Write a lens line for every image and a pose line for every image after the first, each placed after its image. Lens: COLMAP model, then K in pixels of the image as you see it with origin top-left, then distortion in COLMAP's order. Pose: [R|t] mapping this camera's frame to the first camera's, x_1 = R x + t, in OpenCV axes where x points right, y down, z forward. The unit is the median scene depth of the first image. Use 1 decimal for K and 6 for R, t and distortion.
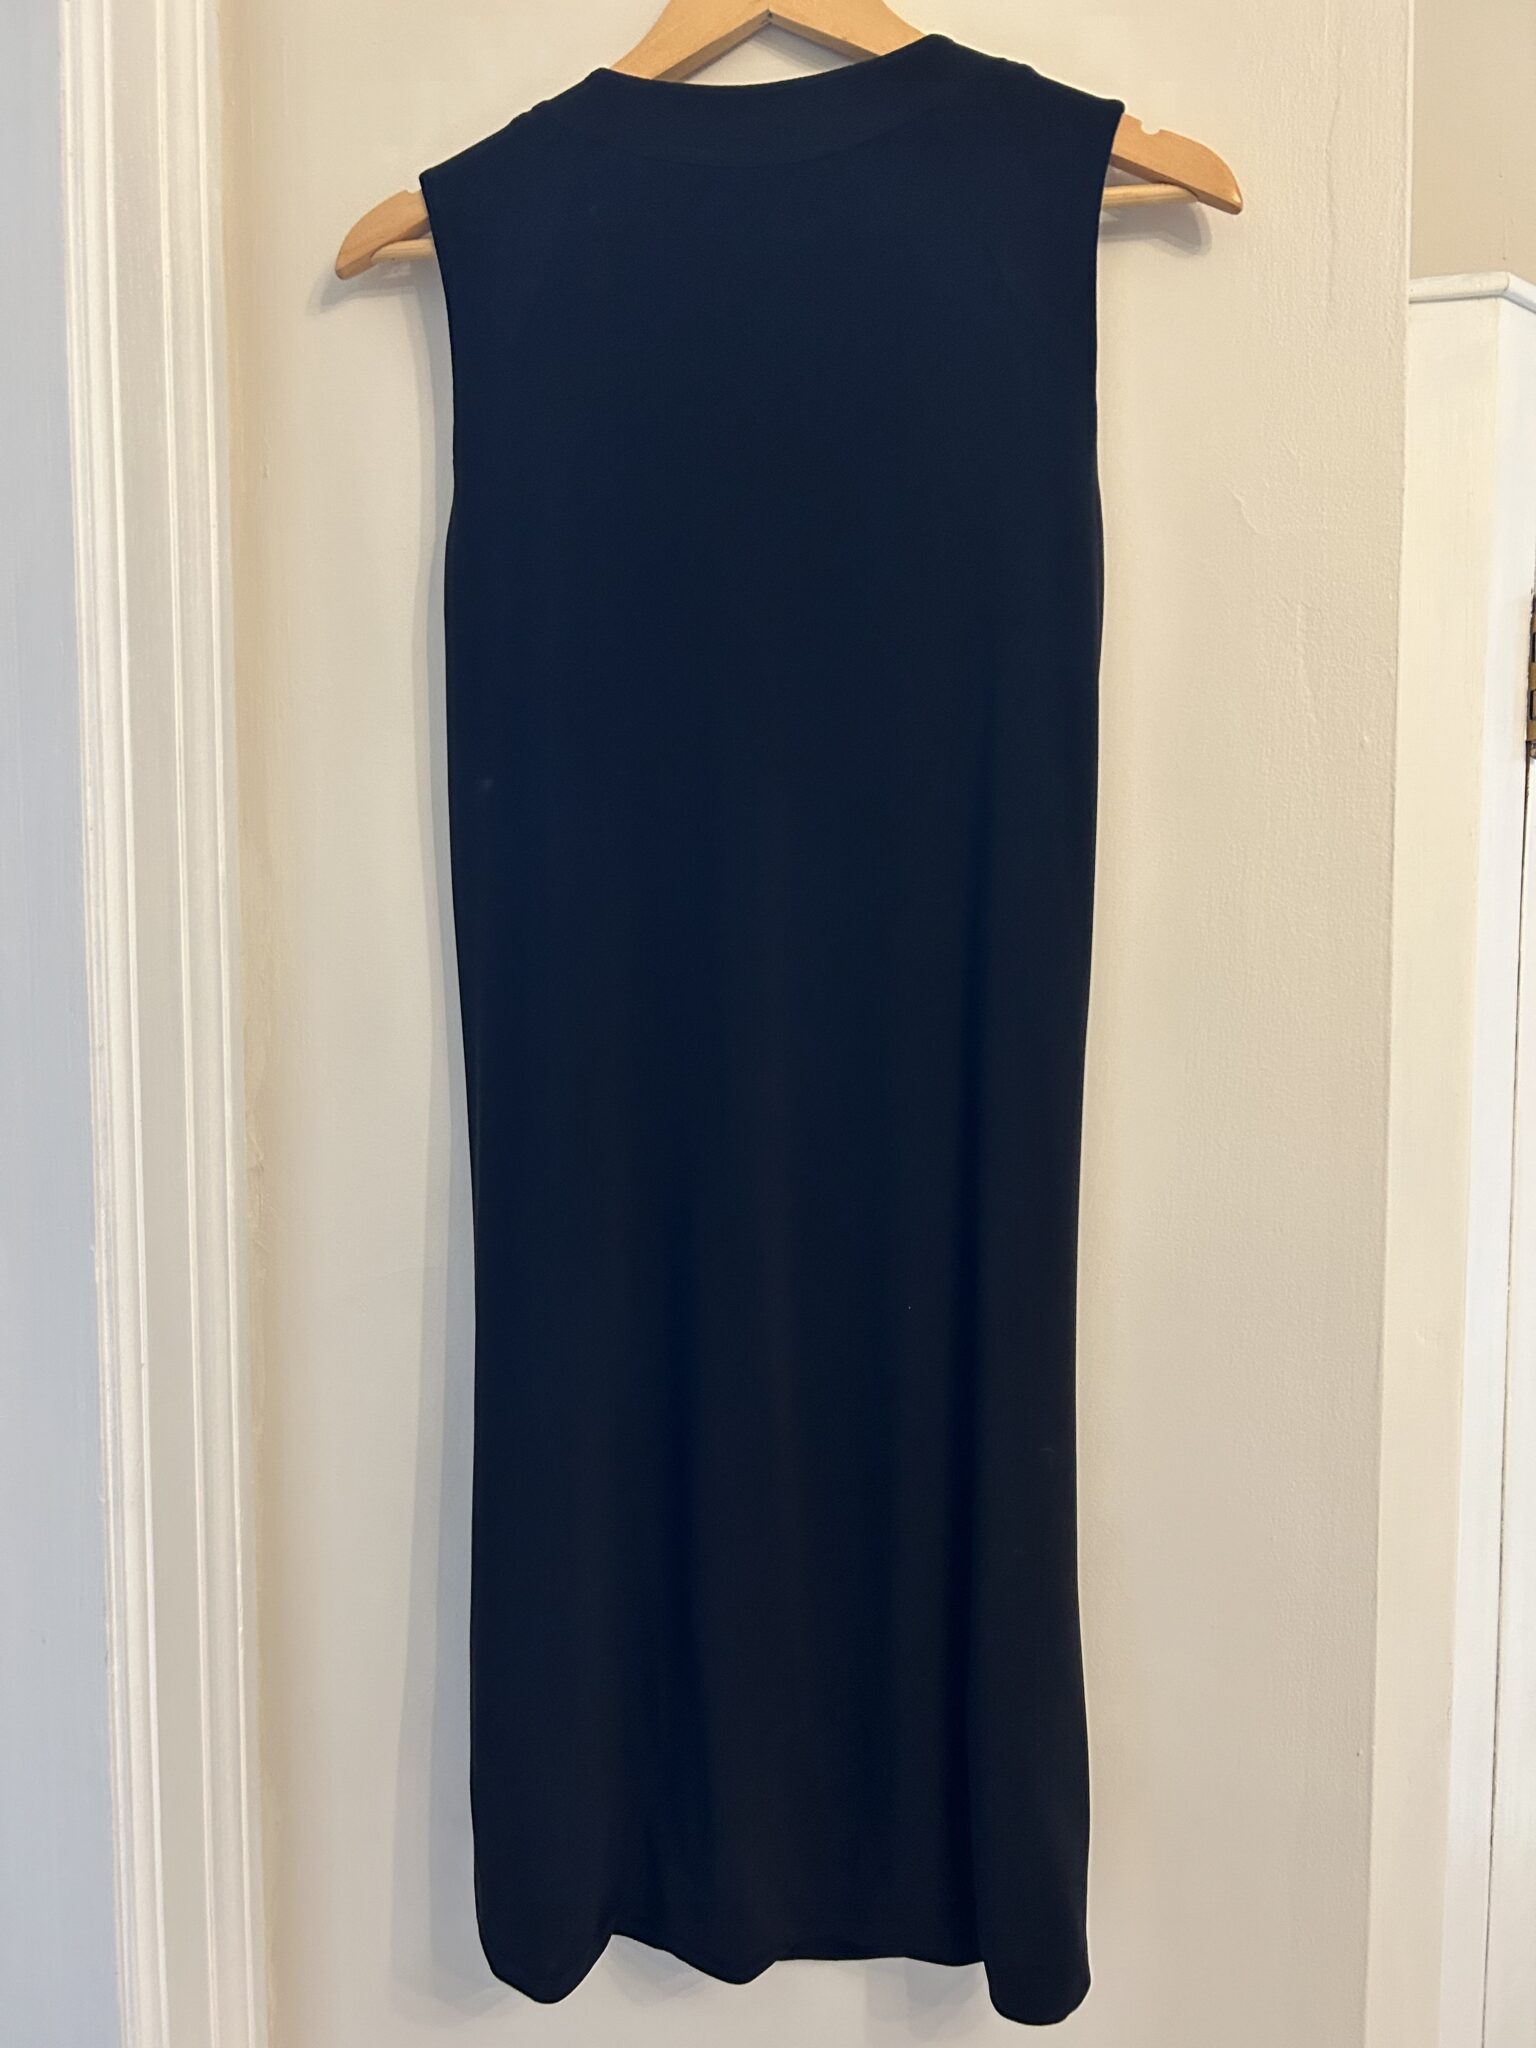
lens RADIAL K [[1597.9, 0, 766.5], [0, 1597.9, 1005.6], [0, 0, 1]] dist [-0.013446, -0.007023]
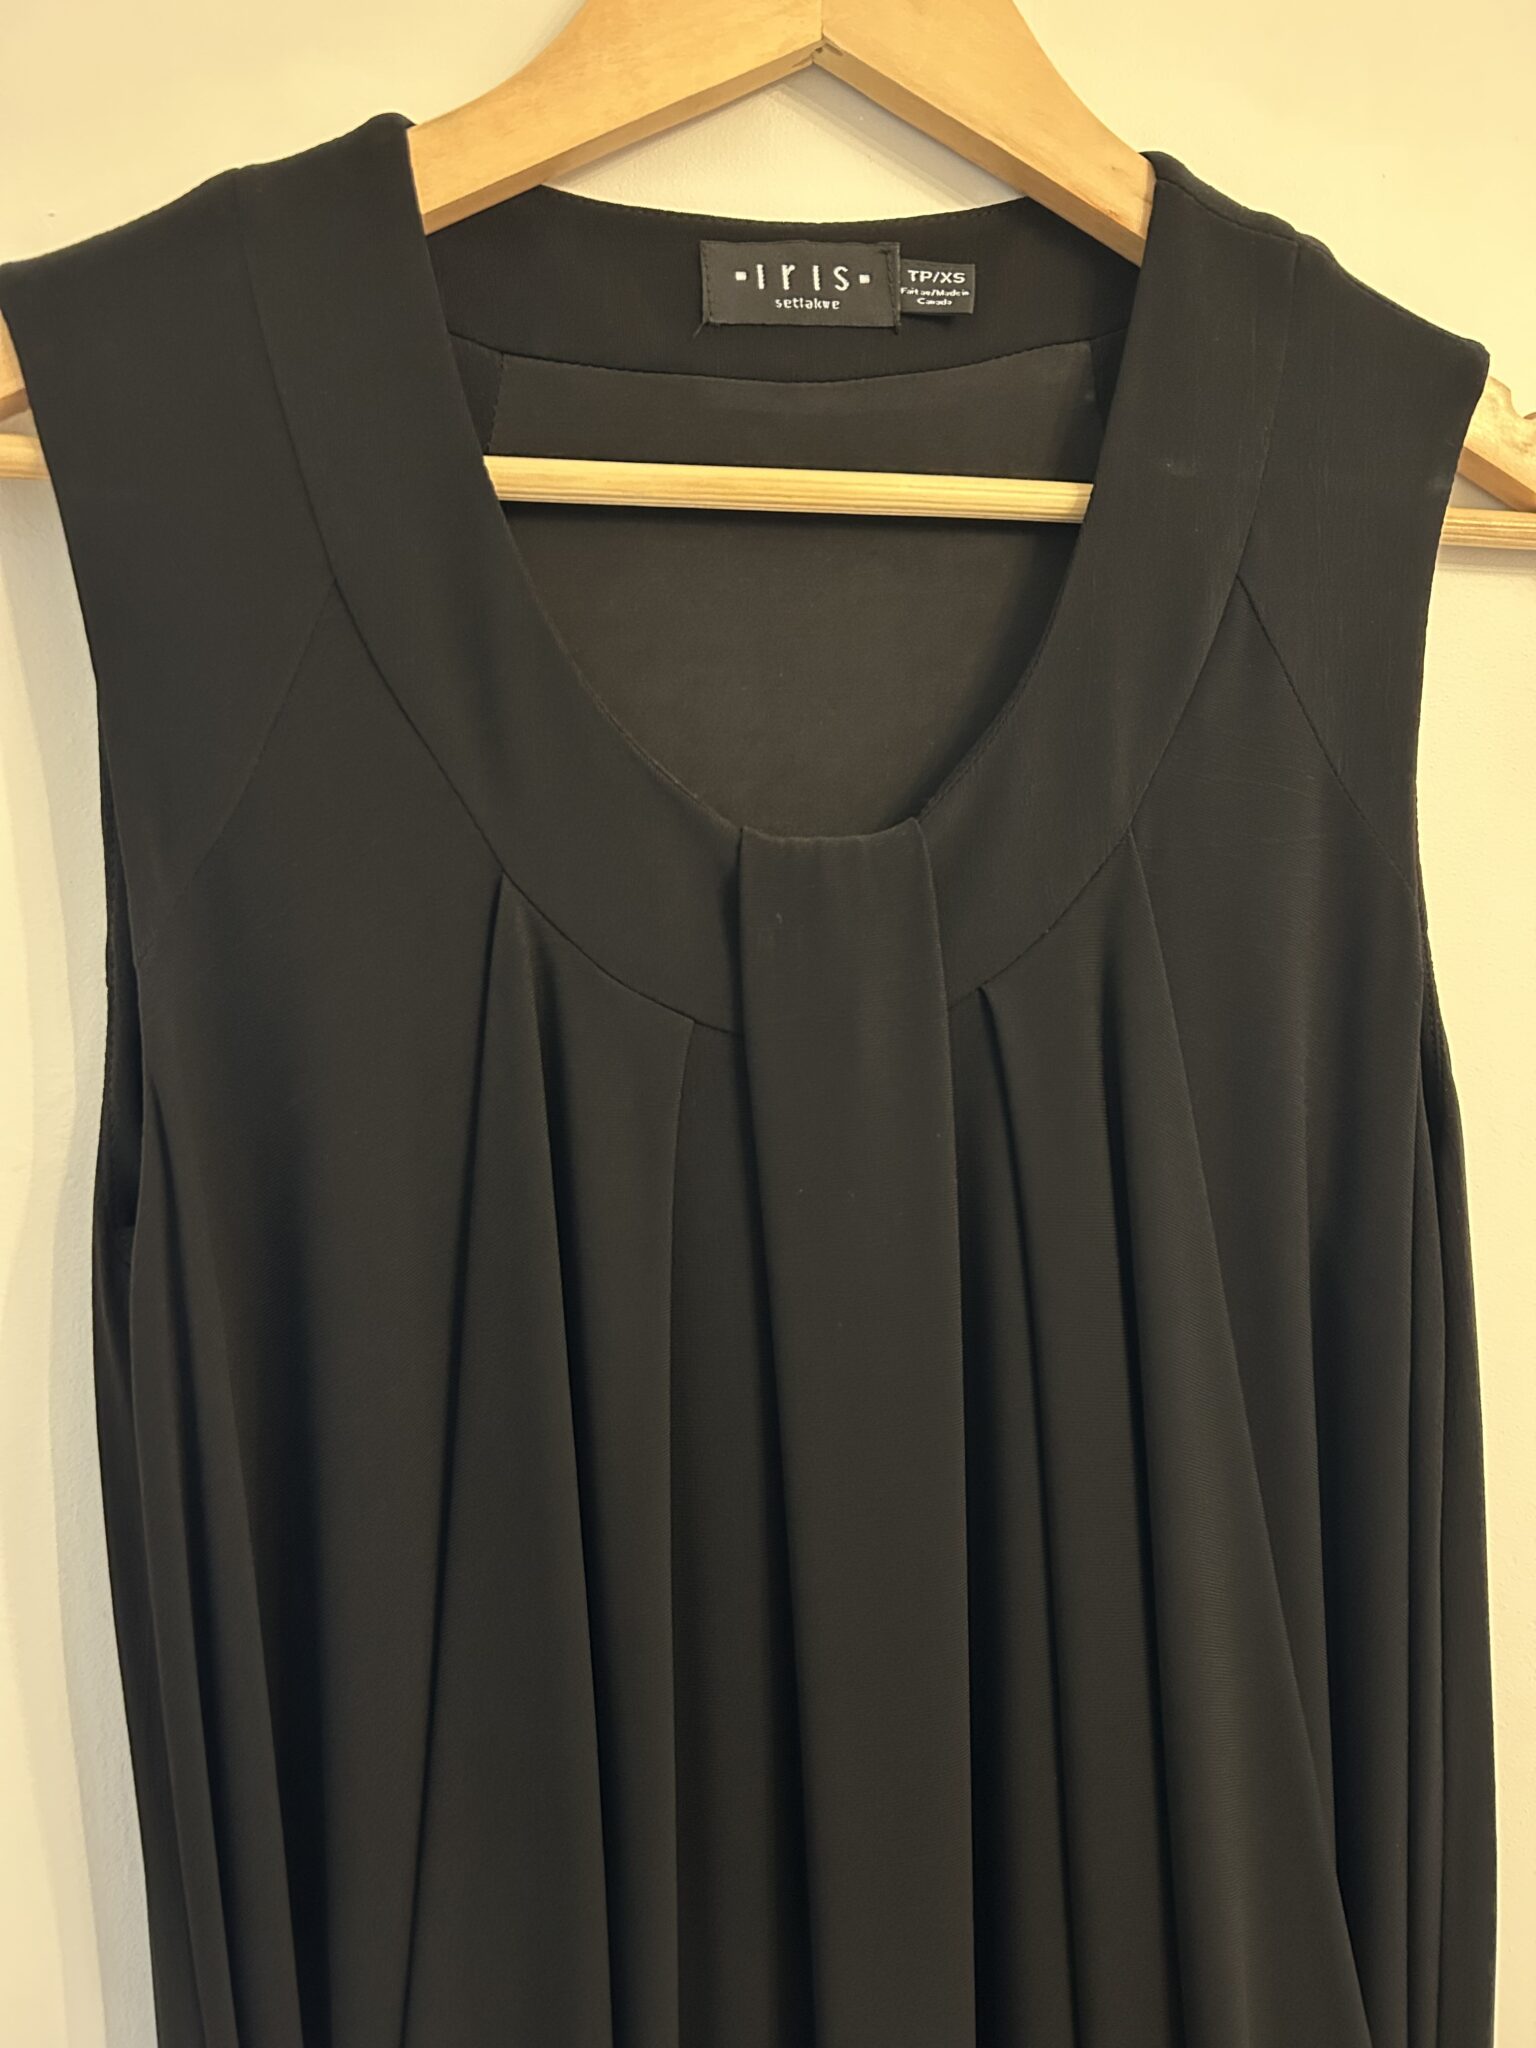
lens RADIAL K [[1591.2, 0, 768.0], [0, 1591.2, 1024.0], [0, 0, 1]] dist [0.007915, -0.038933]
pose [[0.952525, -0.059630, 0.298565, -0.158313], [0.073213, 0.996719, -0.034507, -0.320658], [-0.295527, 0.054728, 0.953765, 0.571045]]
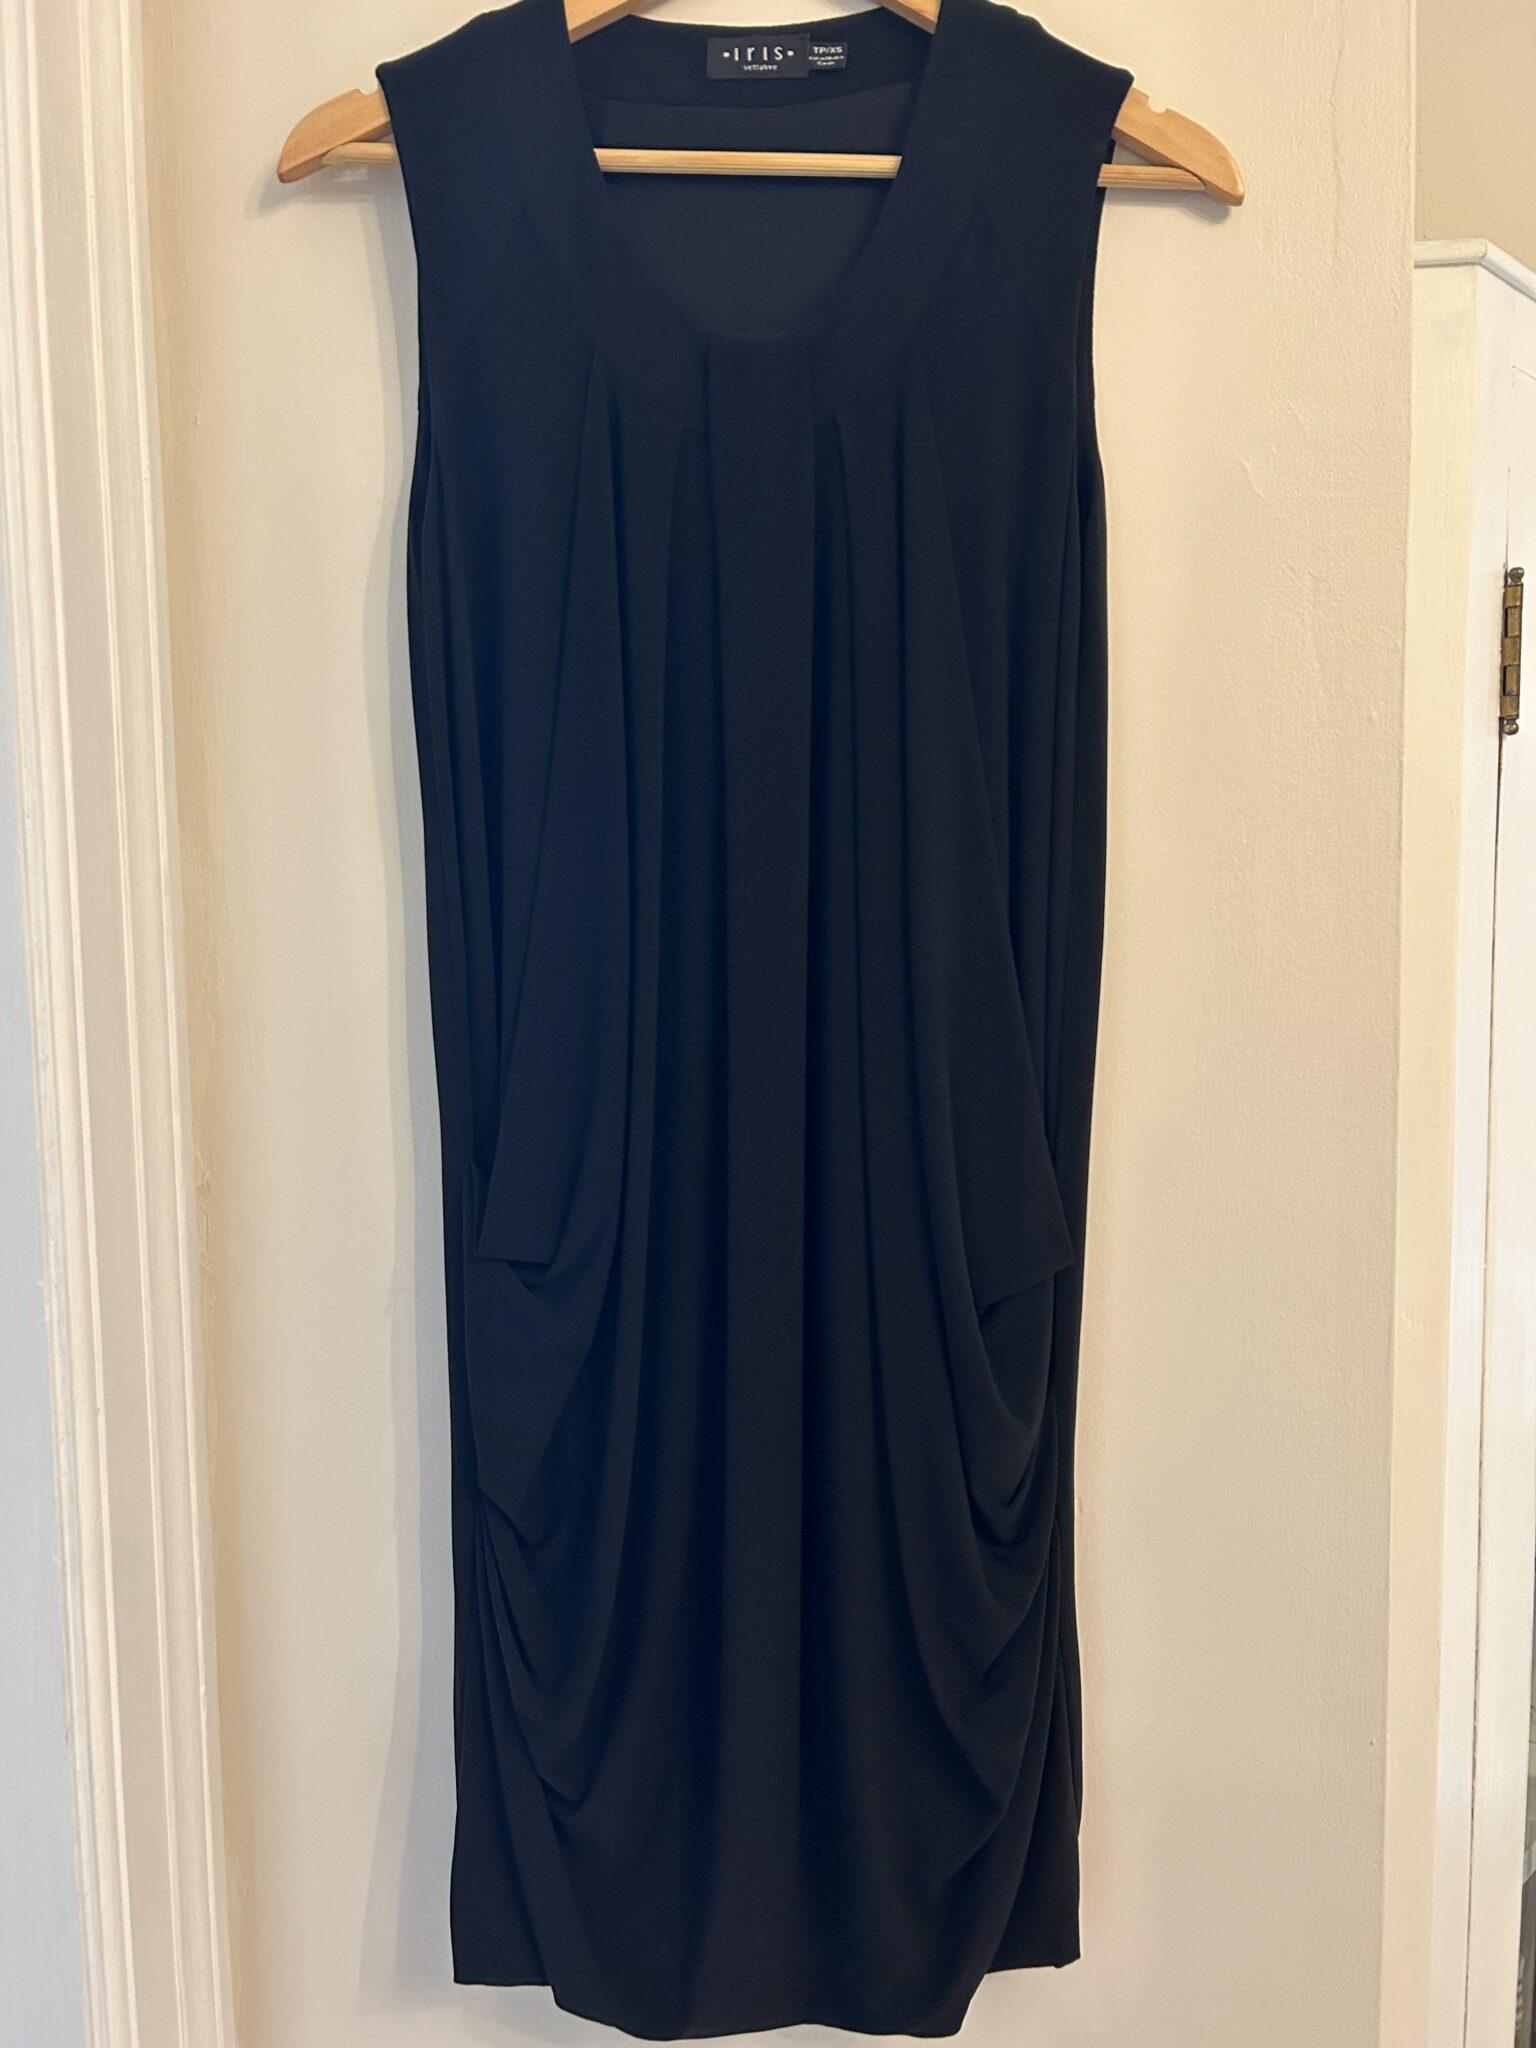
lens RADIAL K [[1591.2, 0, 768.0], [0, 1591.2, 1024.0], [0, 0, 1]] dist [0.007915, -0.038933]
pose [[0.994608, -0.021745, 0.101404, -0.096310], [0.019941, 0.999625, 0.018778, -0.002694], [-0.101774, -0.016655, 0.994668, 0.065086]]
